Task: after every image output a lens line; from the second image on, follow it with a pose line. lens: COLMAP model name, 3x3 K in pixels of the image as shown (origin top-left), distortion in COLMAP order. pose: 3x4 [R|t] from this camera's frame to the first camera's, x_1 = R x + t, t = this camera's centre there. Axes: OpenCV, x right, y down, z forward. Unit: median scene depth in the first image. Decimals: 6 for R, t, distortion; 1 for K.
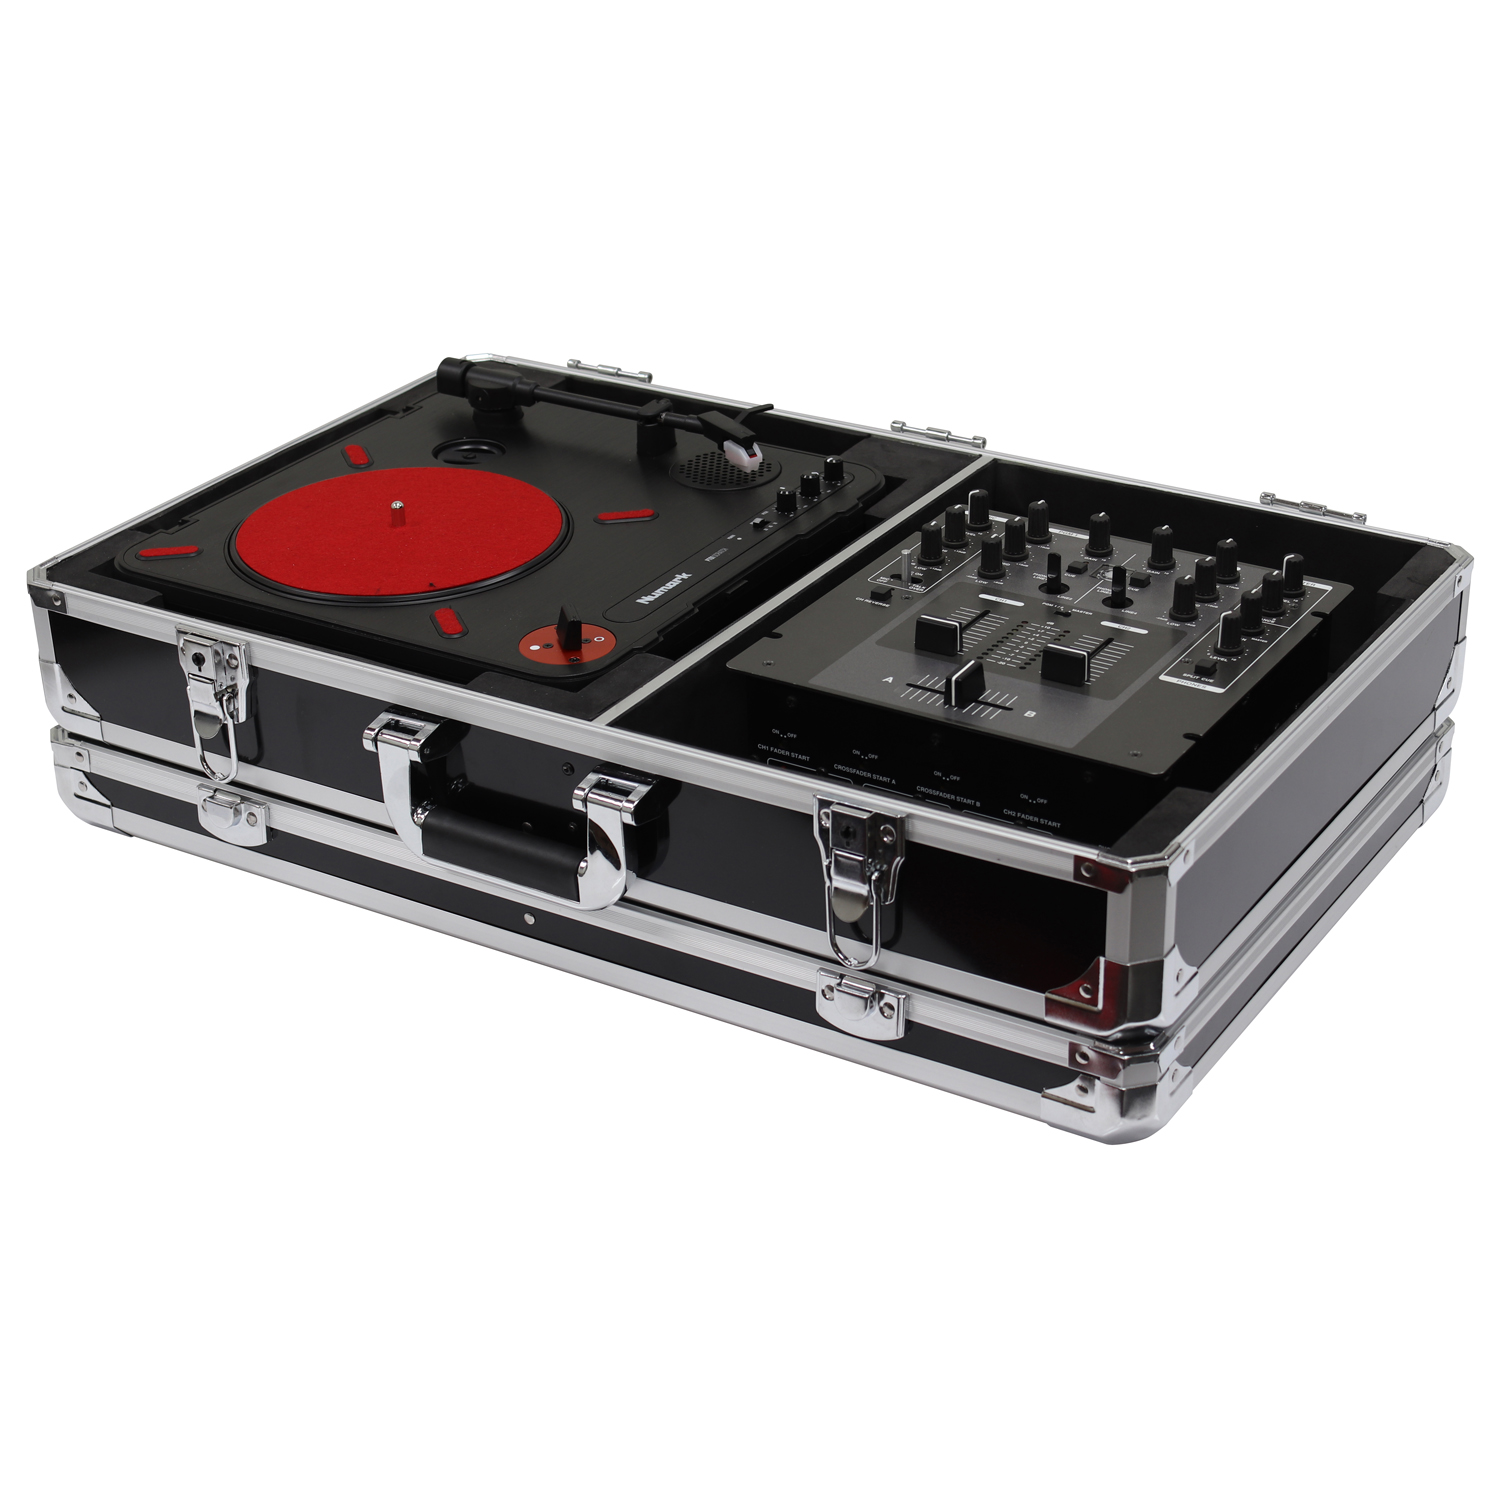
lens RADIAL K [[3052.2, 0, 745.7], [0, 3052.2, 793.7], [0, 0, 1]] dist [-0.200188, -0.291751]
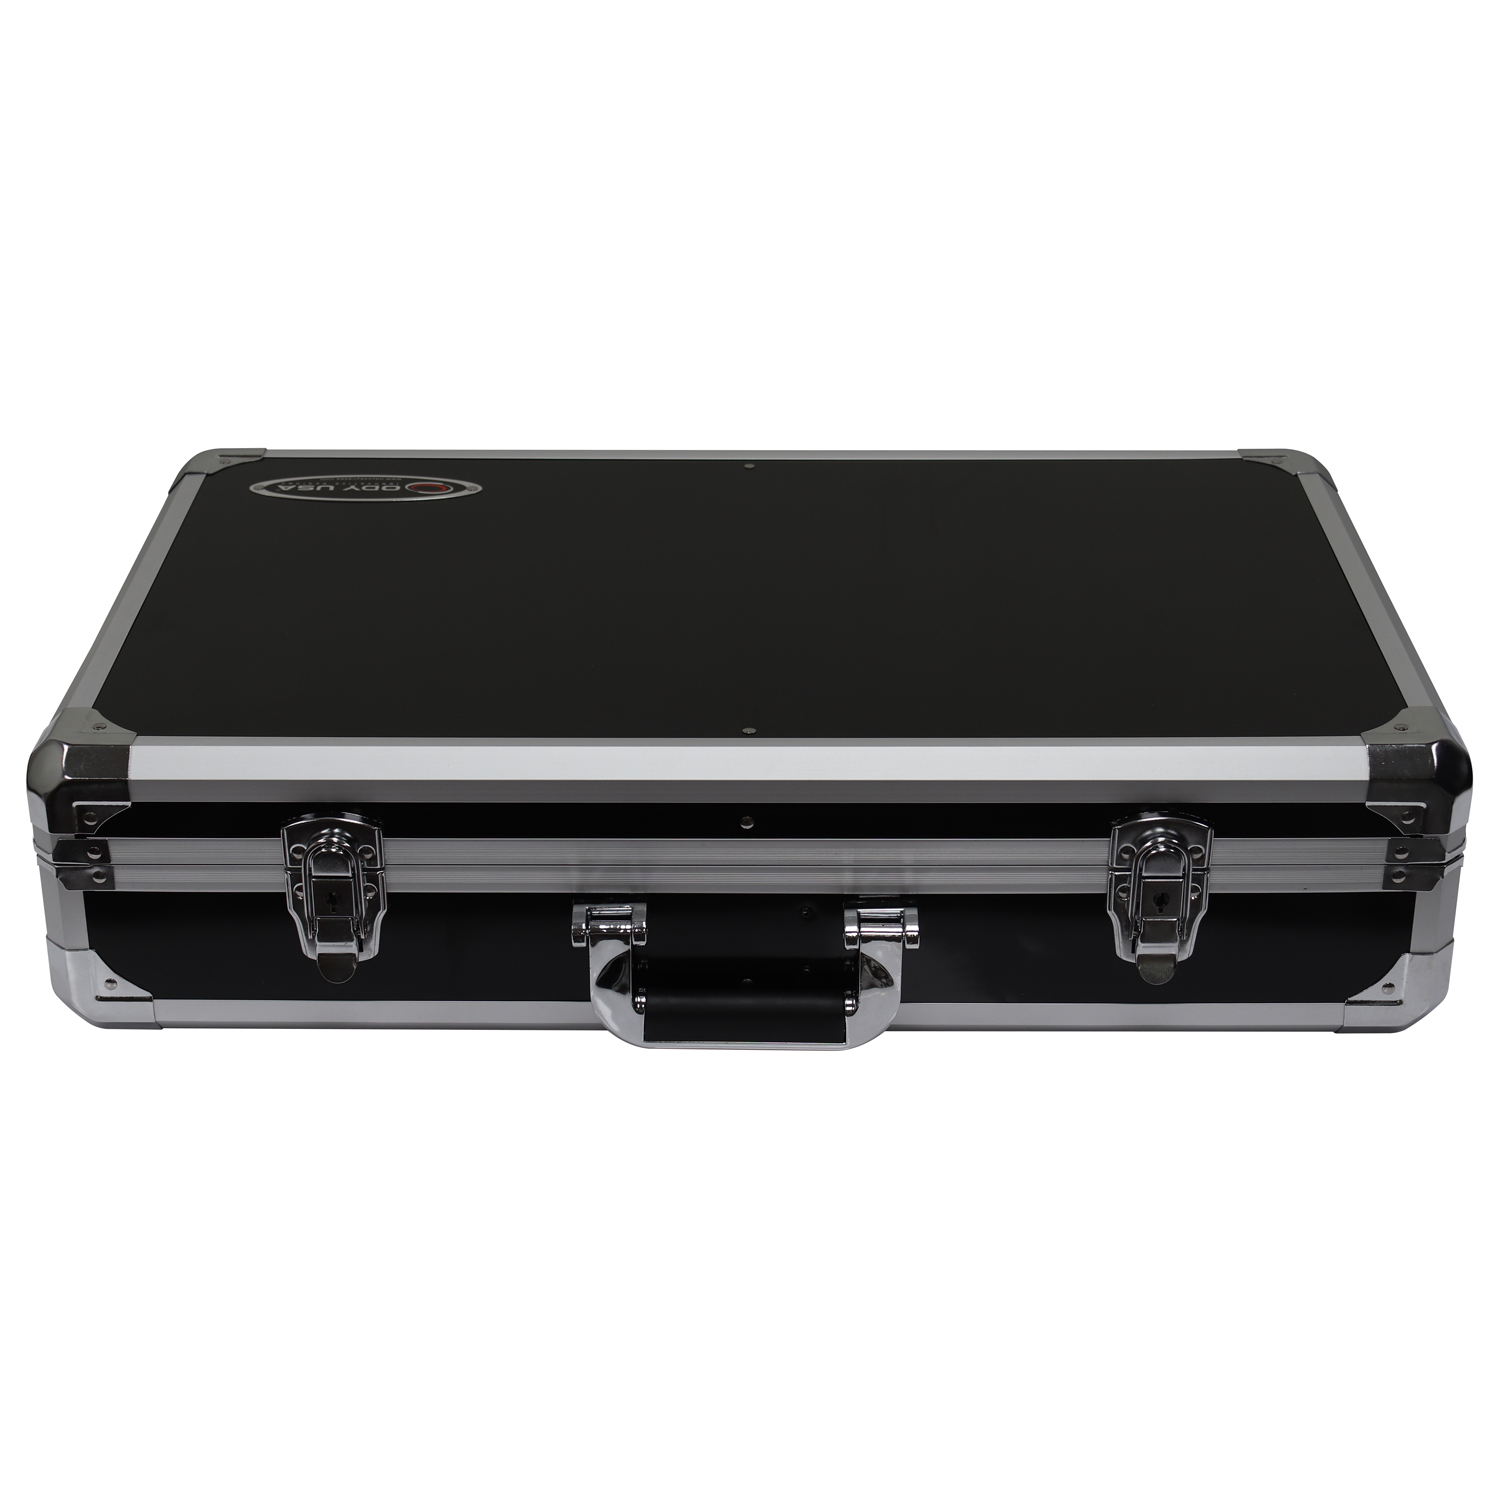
lens RADIAL K [[3052.2, 0, 745.7], [0, 3052.2, 793.7], [0, 0, 1]] dist [-0.200188, -0.291751]
pose [[0.863744, -0.216243, 0.455177, -0.458715], [0.227896, 0.973226, 0.029900, -0.070884], [-0.449456, 0.077907, 0.889899, 0.133273]]
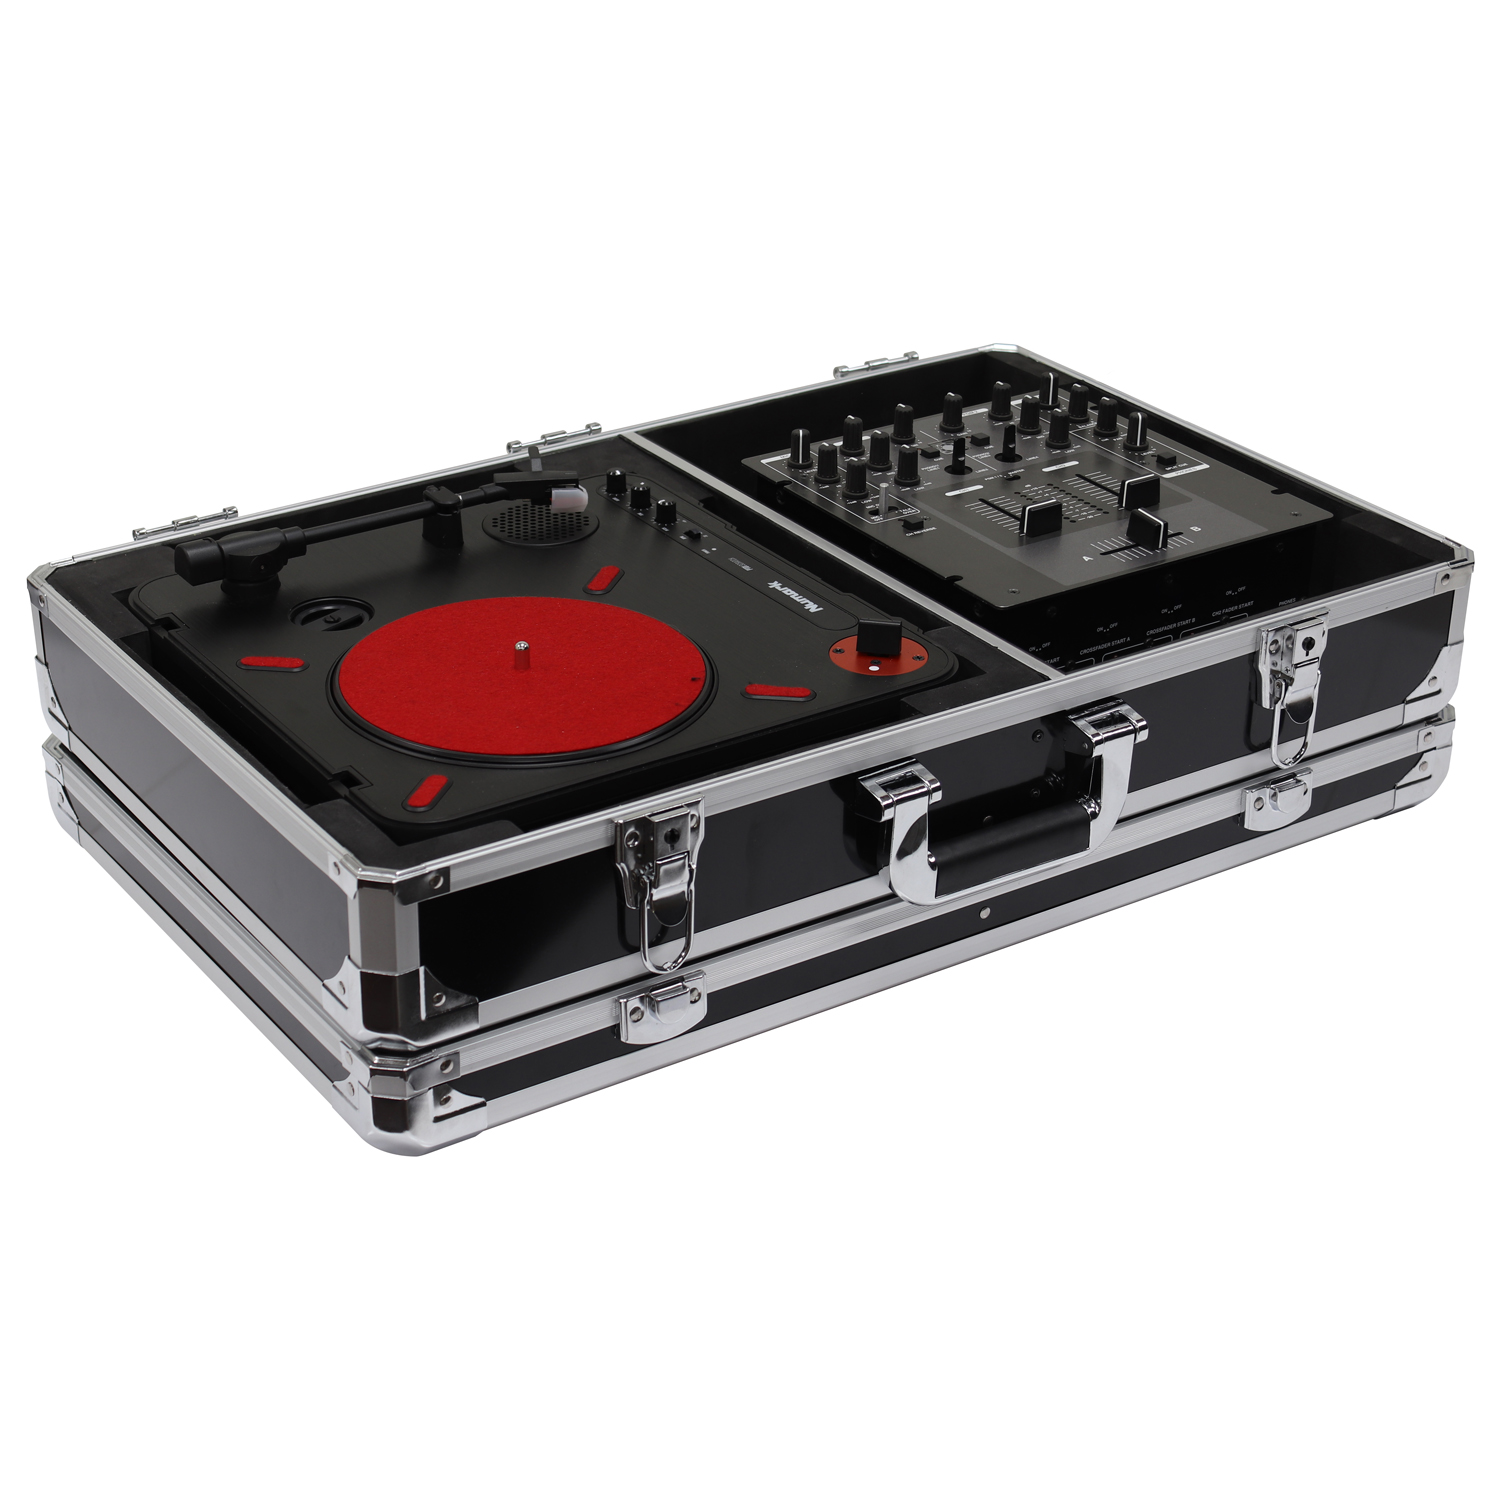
lens RADIAL K [[3052.2, 0, 745.7], [0, 3052.2, 793.7], [0, 0, 1]] dist [-0.200188, -0.291751]
pose [[0.427841, -0.396846, 0.812075, -0.839761], [0.411223, 0.885549, 0.216099, -0.225681], [-0.804890, 0.241488, 0.542066, 0.486888]]
